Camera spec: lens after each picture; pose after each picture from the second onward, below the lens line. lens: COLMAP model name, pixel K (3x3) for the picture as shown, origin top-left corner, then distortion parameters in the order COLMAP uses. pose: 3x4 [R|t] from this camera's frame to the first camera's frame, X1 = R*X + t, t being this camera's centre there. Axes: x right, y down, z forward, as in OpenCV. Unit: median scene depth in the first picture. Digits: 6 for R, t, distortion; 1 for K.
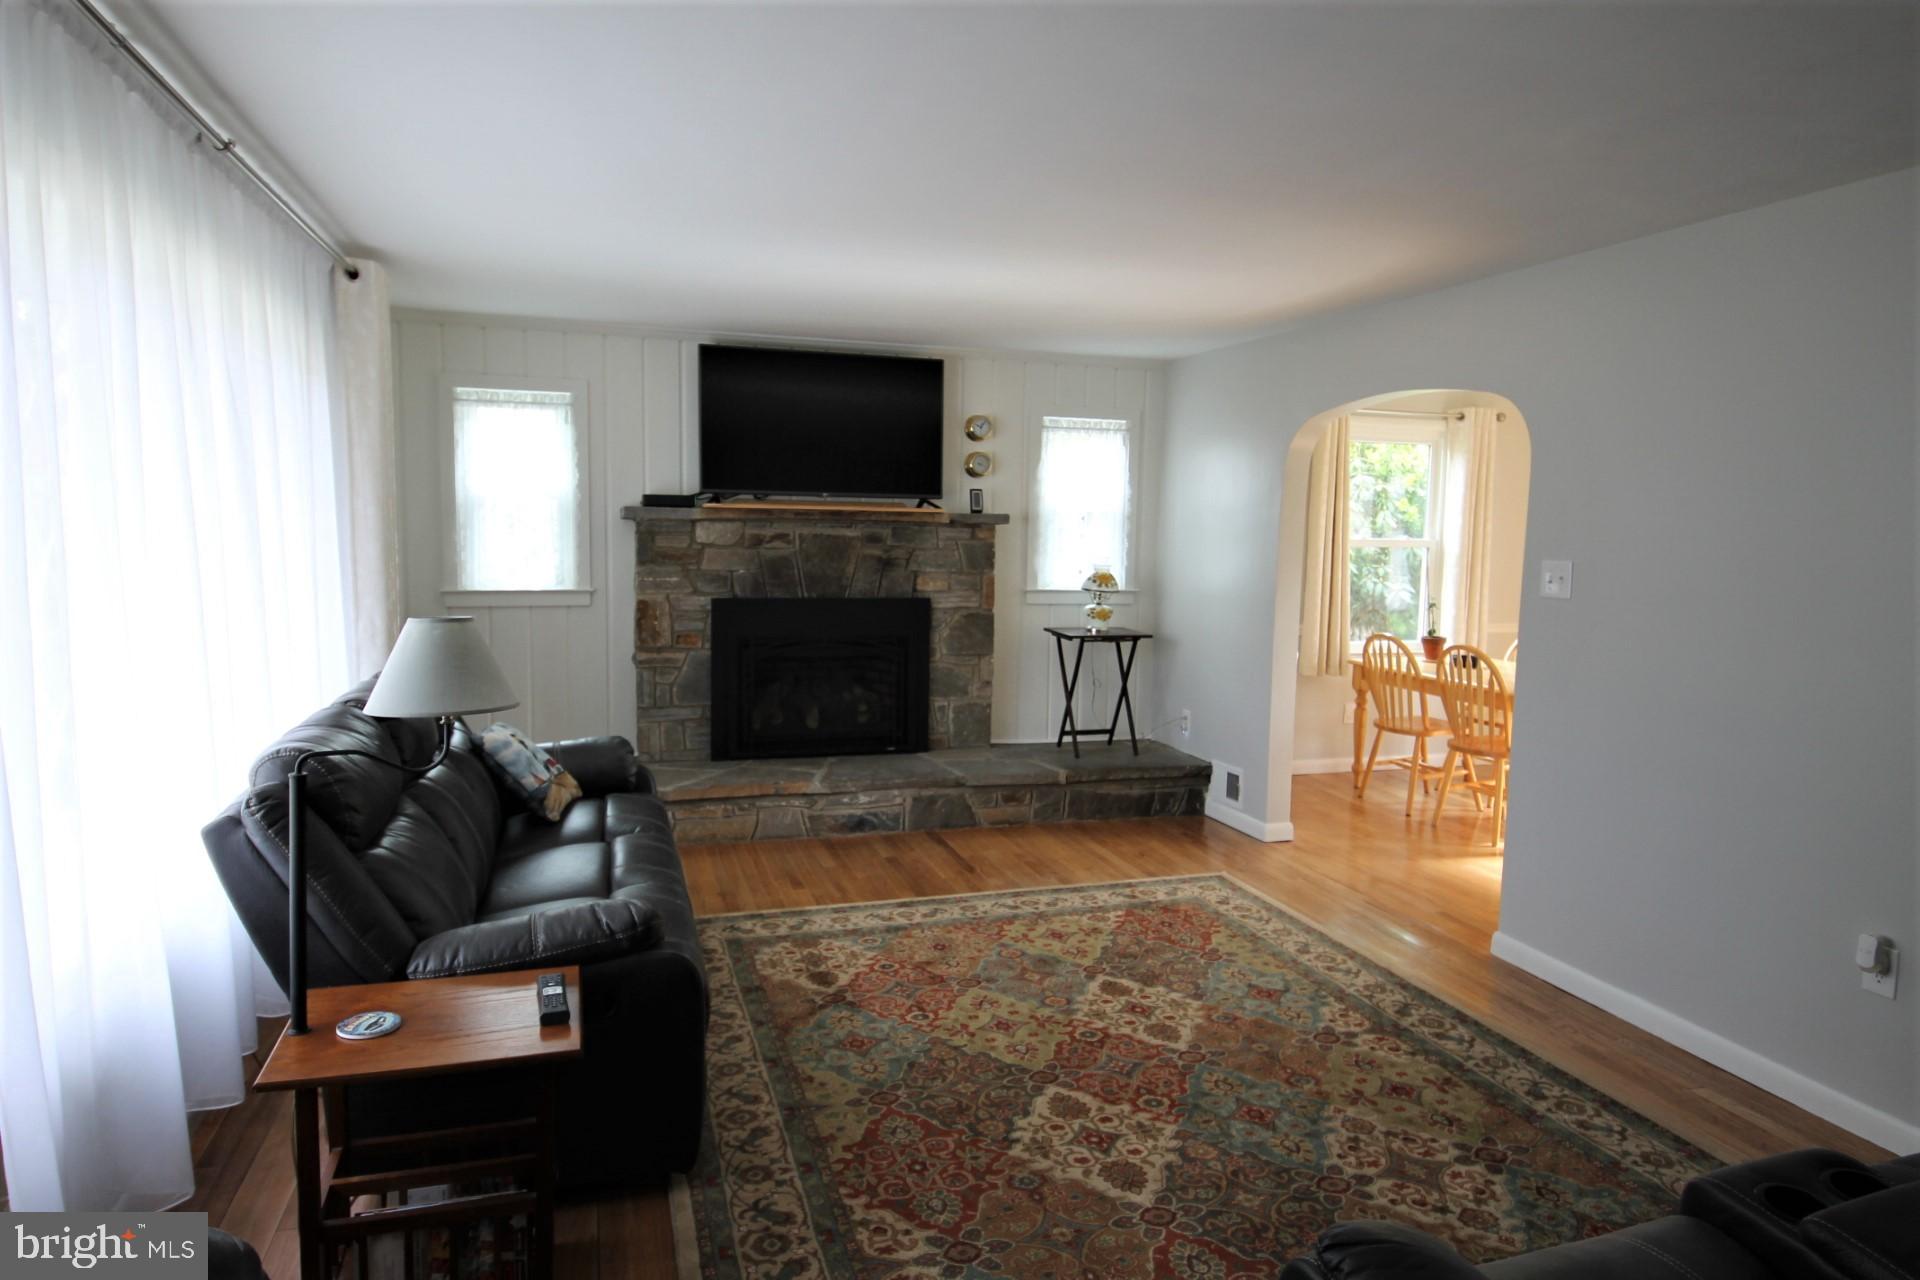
lens RADIAL K [[1156.4, 0, 960.0], [0, 1156.4, 640.0], [0, 0, 1]] dist [0.001079, 0.000177]
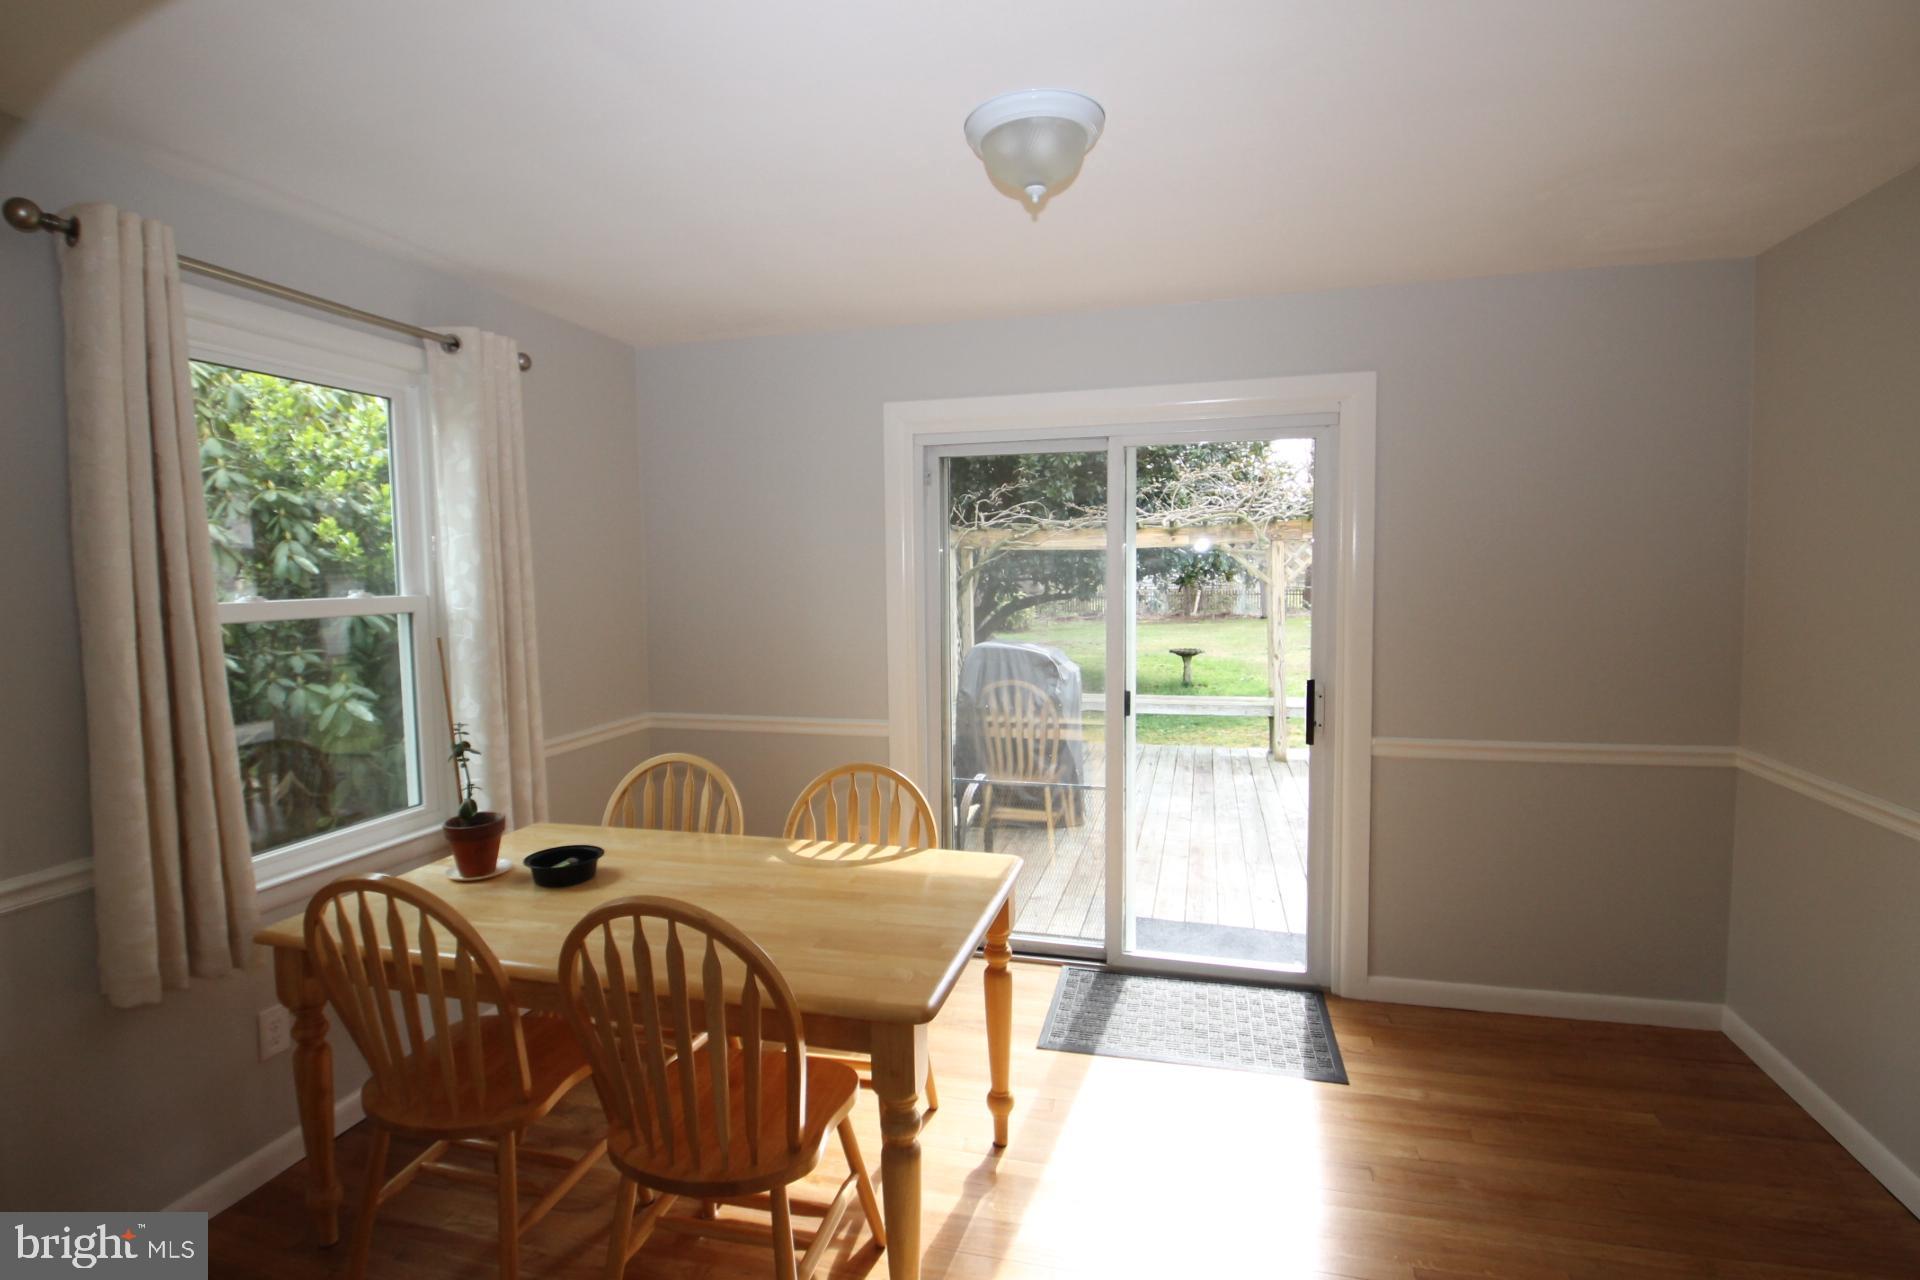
lens RADIAL K [[949.0, 0, 960.0], [0, 949.0, 640.0], [0, 0, 1]] dist [-0.025118, -0.000308]
pose [[0.538512, -0.085240, 0.838295, 0.213073], [0.113249, 0.993165, 0.028237, -0.057299], [-0.834973, 0.079731, 0.544485, 0.639258]]
